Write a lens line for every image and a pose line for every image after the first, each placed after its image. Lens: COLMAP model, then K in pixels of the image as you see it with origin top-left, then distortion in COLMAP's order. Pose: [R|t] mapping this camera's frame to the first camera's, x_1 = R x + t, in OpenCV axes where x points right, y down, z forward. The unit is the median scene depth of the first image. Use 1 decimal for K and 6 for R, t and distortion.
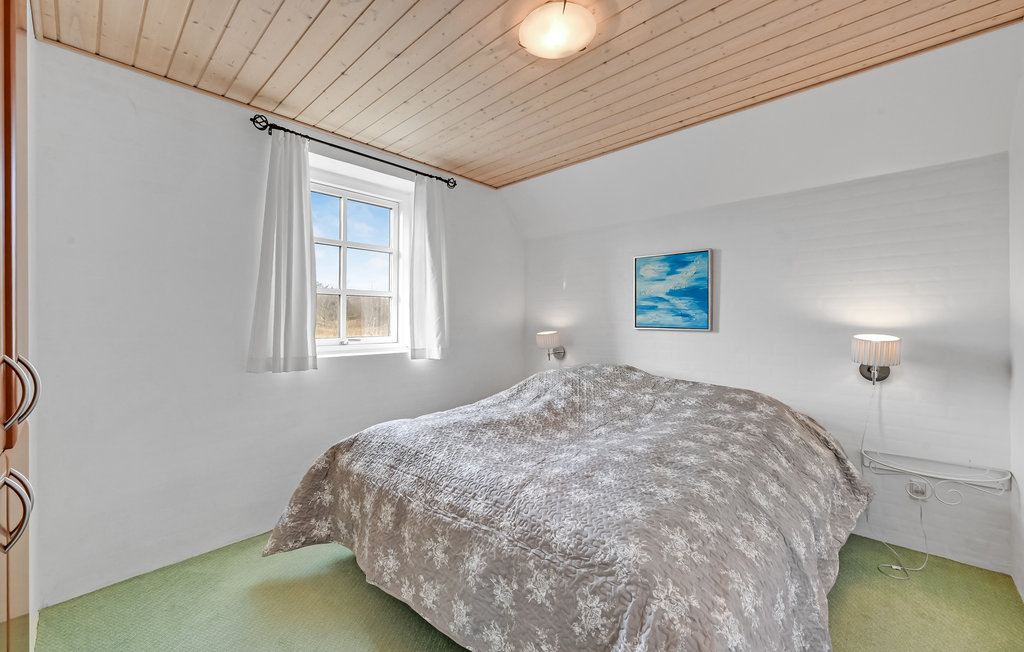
lens RADIAL K [[410.3, 0, 510.7], [0, 410.3, 324.3], [0, 0, 1]] dist [0.000955, -0.000065]
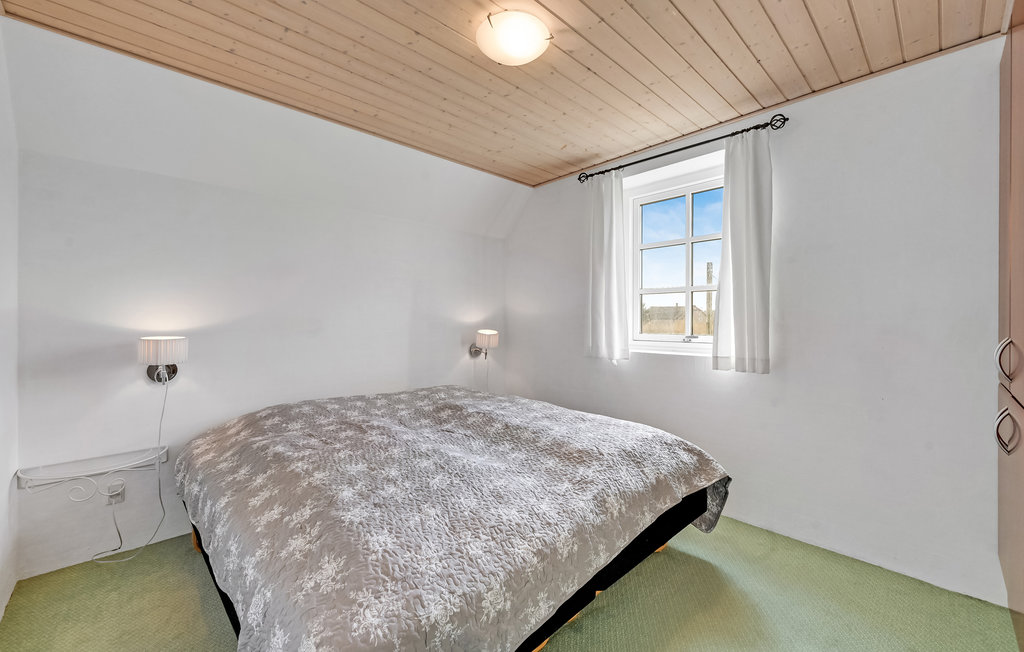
lens RADIAL K [[417.1, 0, 534.2], [0, 417.1, 301.8], [0, 0, 1]] dist [-0.011673, -0.000157]
pose [[-0.030246, -0.038946, -0.998783, 0.706555], [-0.002868, 0.999240, -0.038877, -0.008344], [0.999538, 0.001689, -0.030335, 0.759924]]
